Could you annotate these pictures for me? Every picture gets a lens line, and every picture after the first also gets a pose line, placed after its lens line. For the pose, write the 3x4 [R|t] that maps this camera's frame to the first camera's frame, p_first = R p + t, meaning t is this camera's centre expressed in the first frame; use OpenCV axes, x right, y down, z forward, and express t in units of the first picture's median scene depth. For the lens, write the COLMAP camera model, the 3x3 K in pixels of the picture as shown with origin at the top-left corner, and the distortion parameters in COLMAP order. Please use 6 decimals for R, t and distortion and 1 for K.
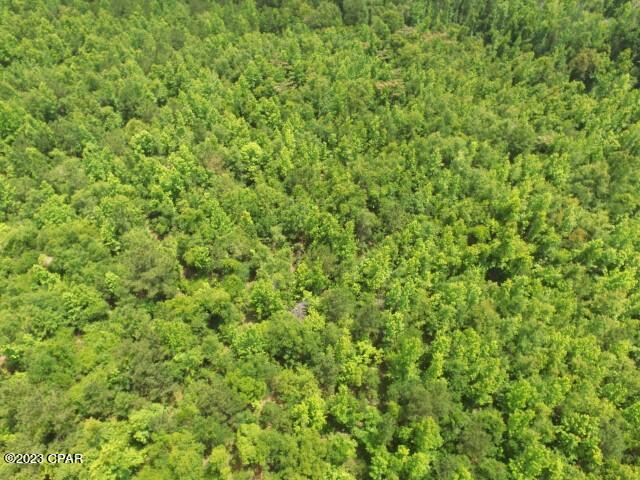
lens RADIAL K [[432.3, 0, 310.3], [0, 432.3, 238.5], [0, 0, 1]] dist [-0.007594, 0.005879]
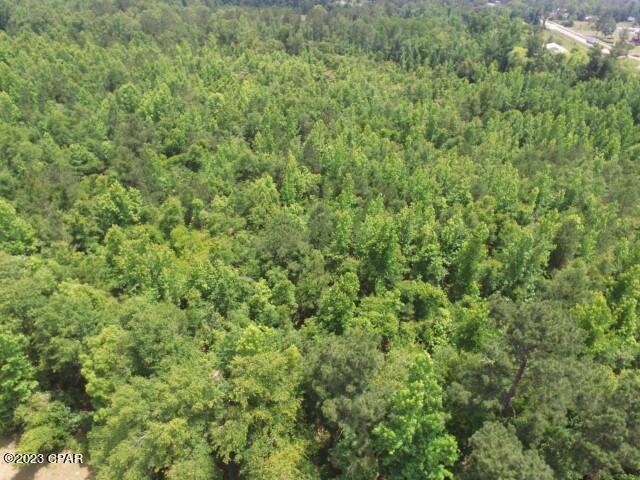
lens RADIAL K [[432.3, 0, 311.3], [0, 432.3, 239.0], [0, 0, 1]] dist [-0.007594, 0.005879]
pose [[0.994767, -0.025665, 0.098897, 0.005105], [0.048692, 0.970033, -0.238044, 0.387991], [-0.089824, 0.241613, 0.966206, -0.124007]]
